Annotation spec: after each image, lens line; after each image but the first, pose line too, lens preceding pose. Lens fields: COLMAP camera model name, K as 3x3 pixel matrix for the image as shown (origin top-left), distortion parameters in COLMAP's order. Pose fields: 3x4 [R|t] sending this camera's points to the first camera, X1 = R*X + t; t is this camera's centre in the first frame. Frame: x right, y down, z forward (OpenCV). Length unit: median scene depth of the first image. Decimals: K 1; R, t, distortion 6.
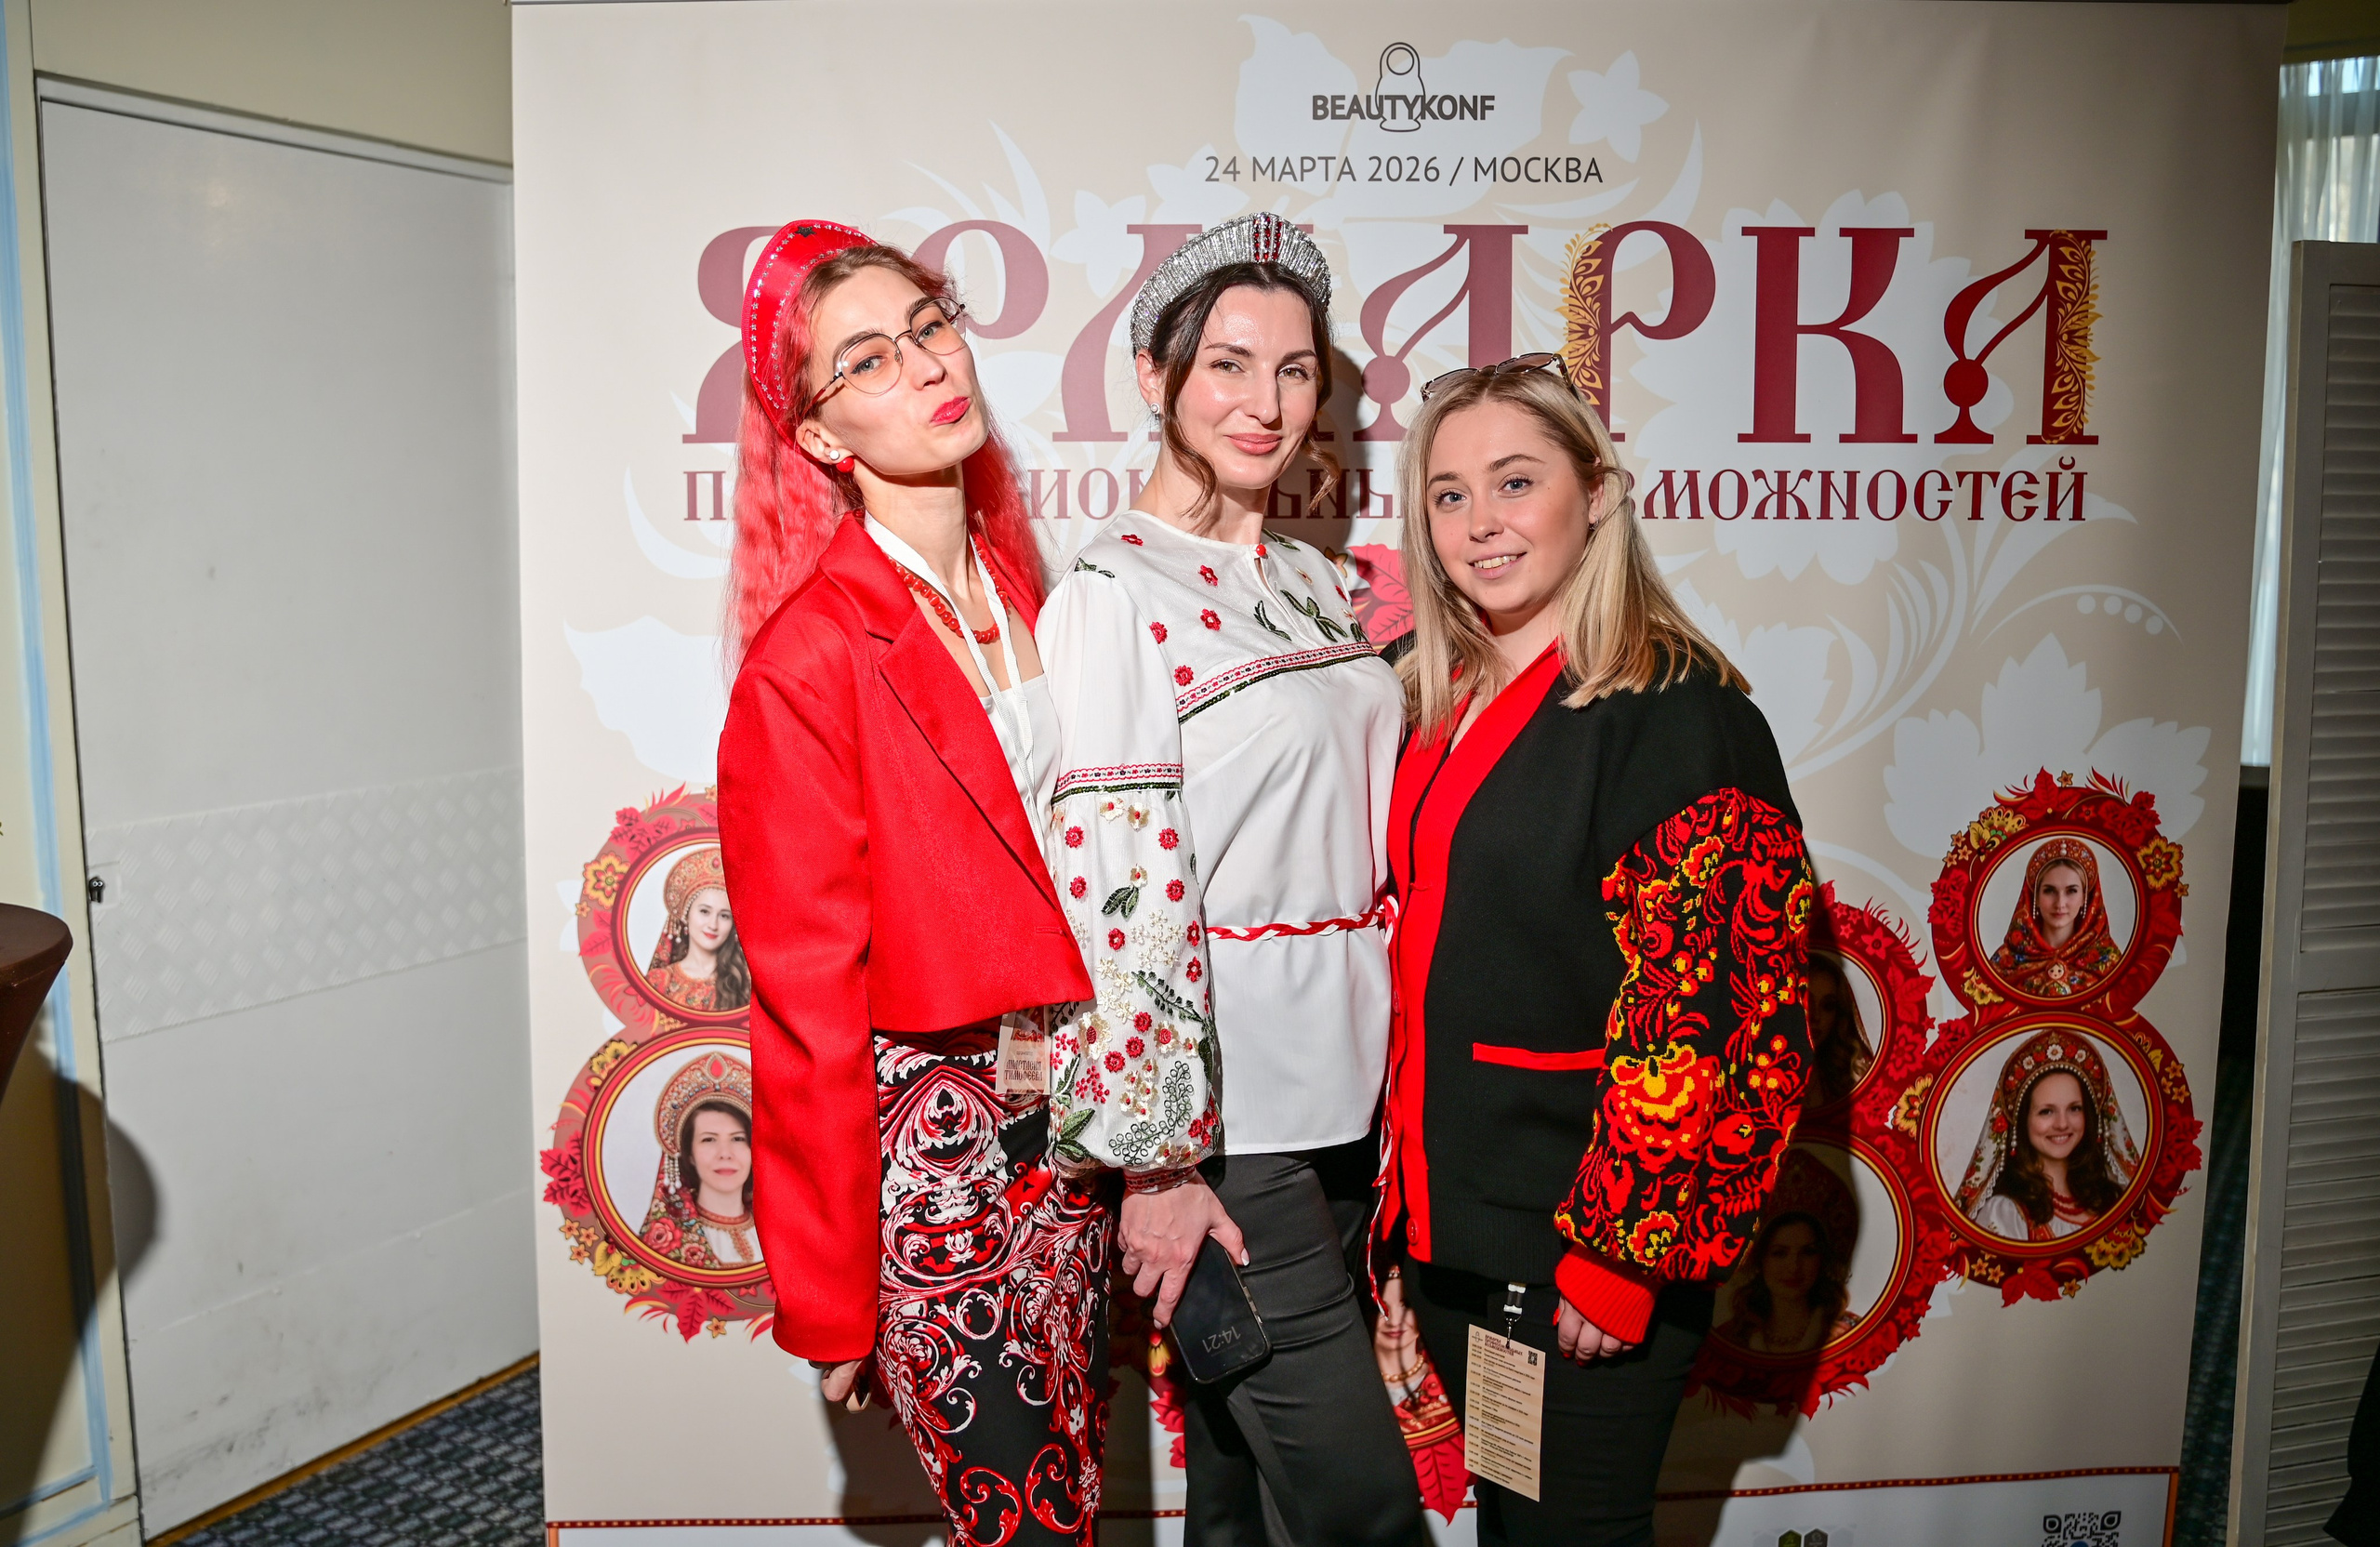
lens RADIAL K [[2055.5, 0, 1093.7], [0, 2055.5, 792.0], [0, 0, 1]] dist [-0.092250, 0.051665]
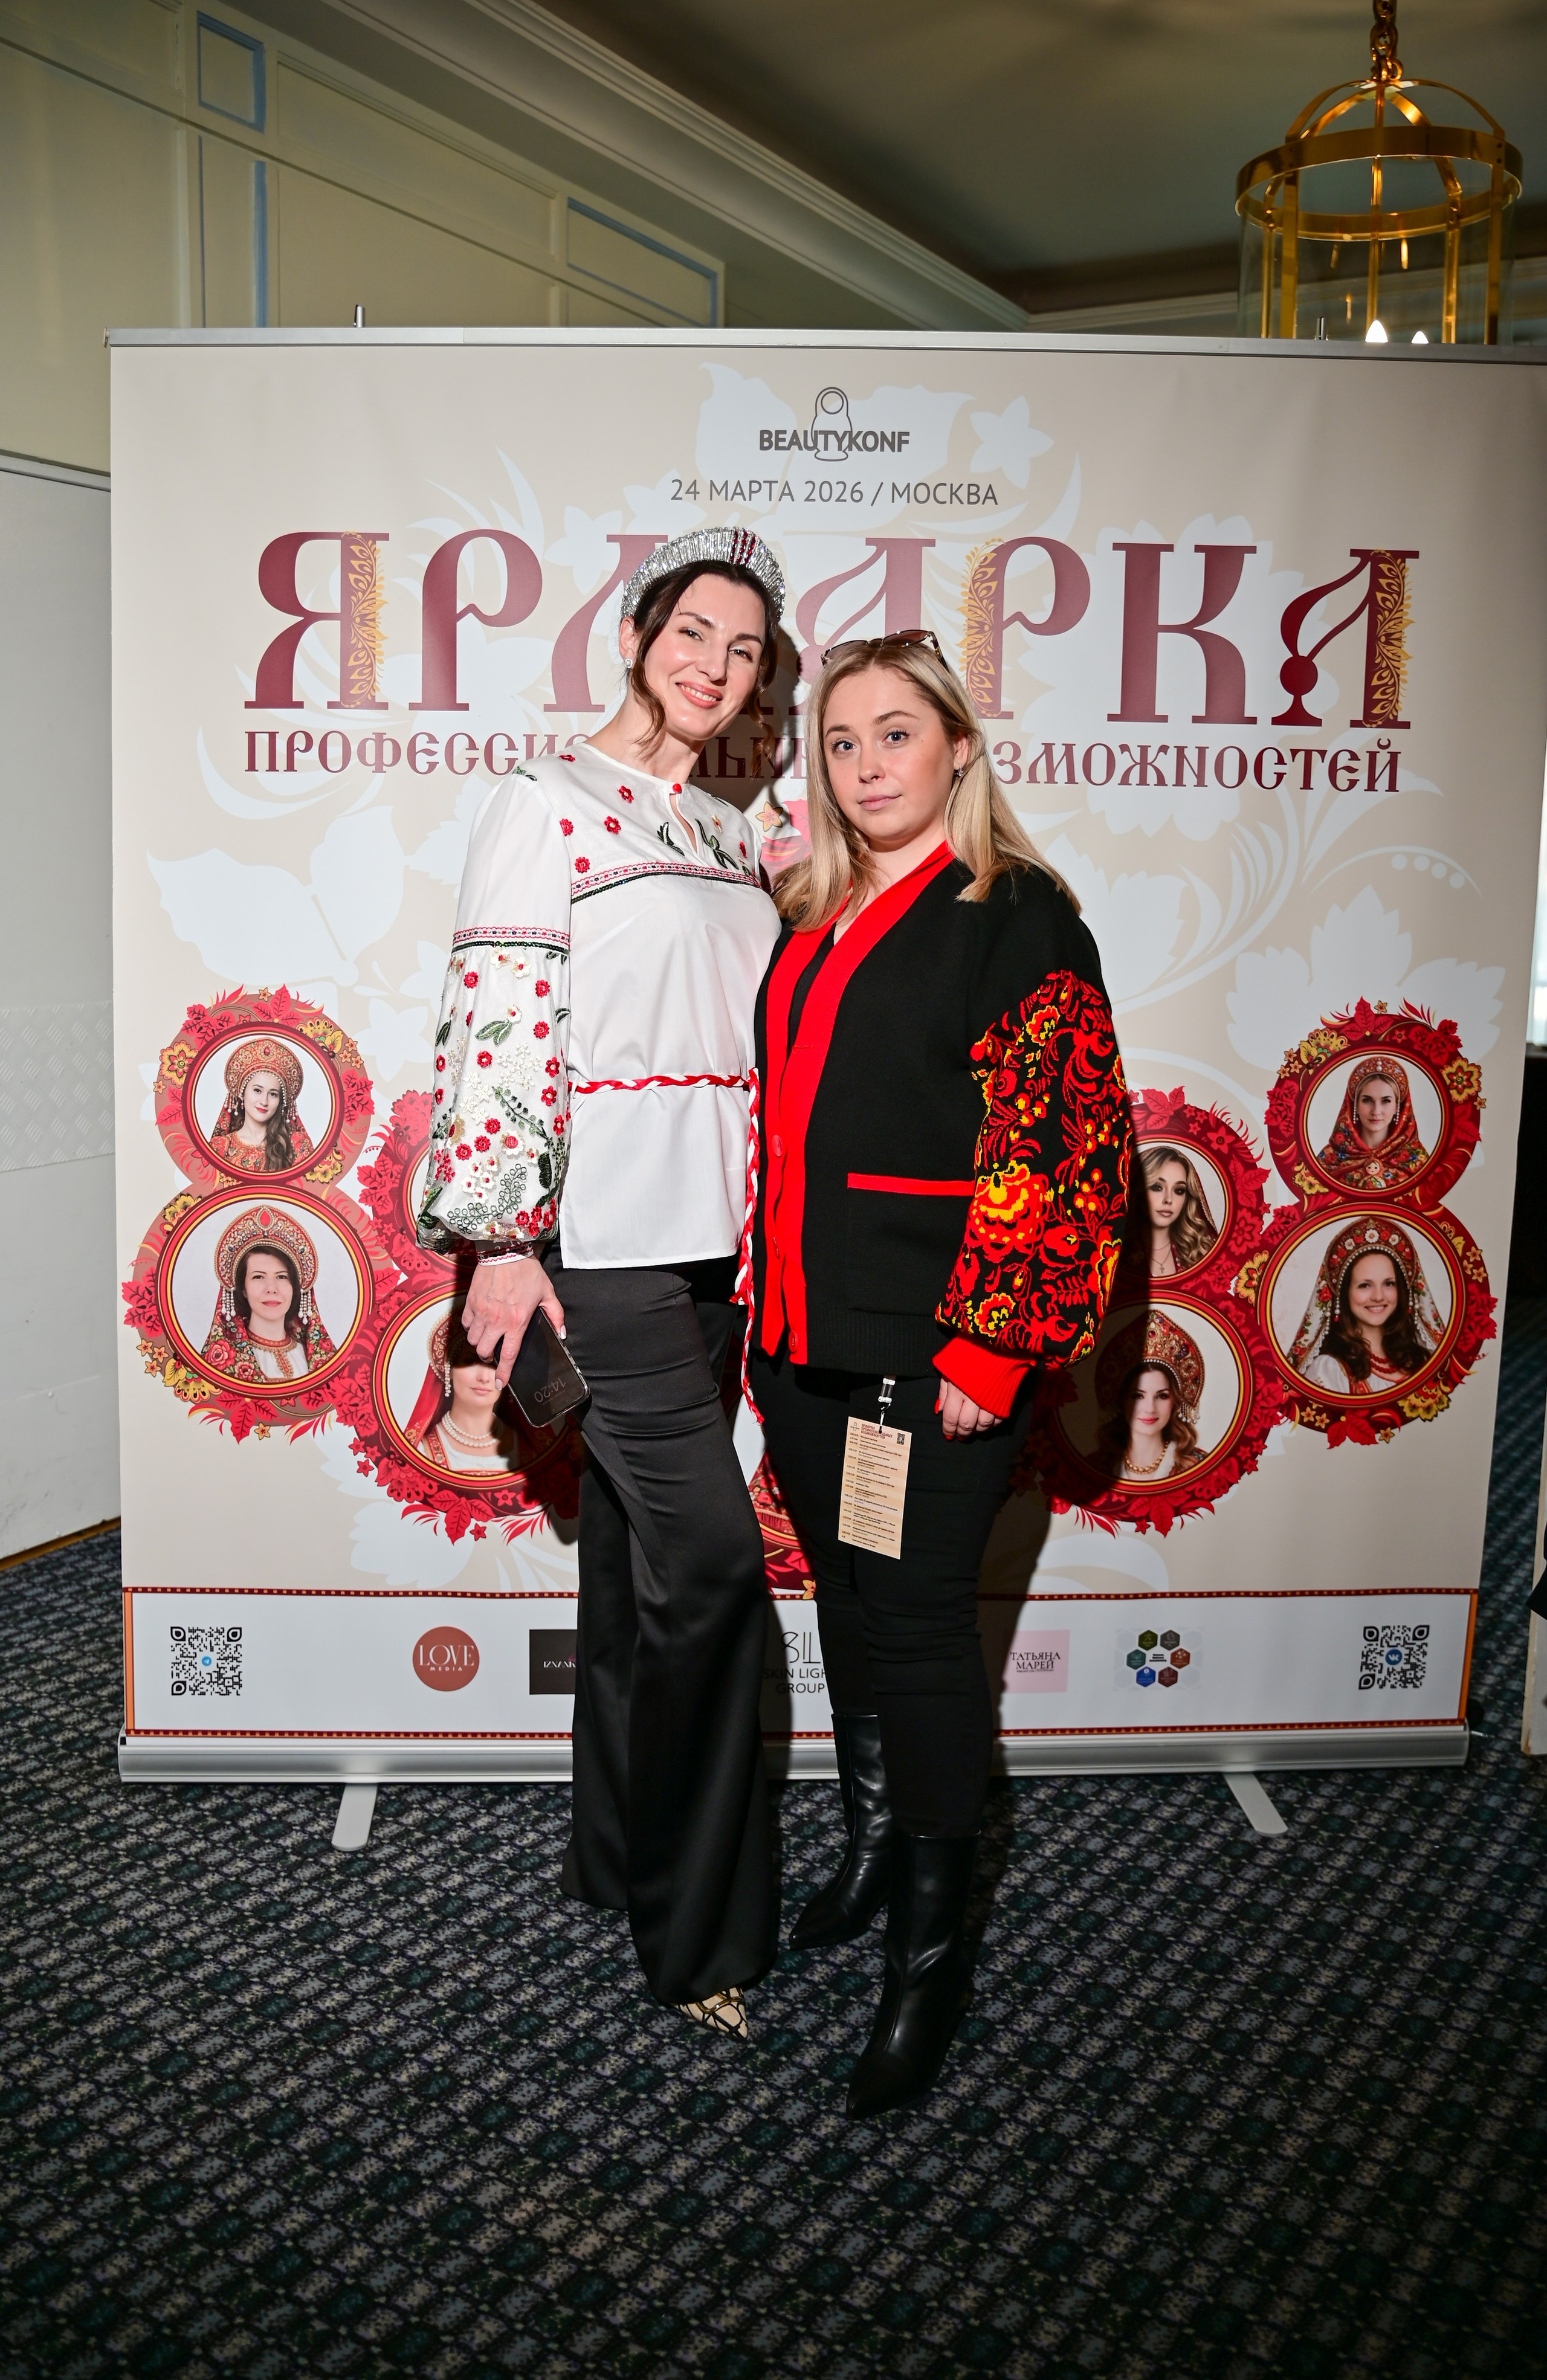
lens RADIAL K [[2055.7, 0, 808.1], [0, 2055.7, 1193.5], [0, 0, 1]] dist [-0.092250, 0.051665]
pose [[0.999716, 0.022657, -0.007362, 0.150871], [-0.022416, 0.999256, 0.031394, 0.074184], [0.008068, -0.031220, 0.999480, -0.225466]]
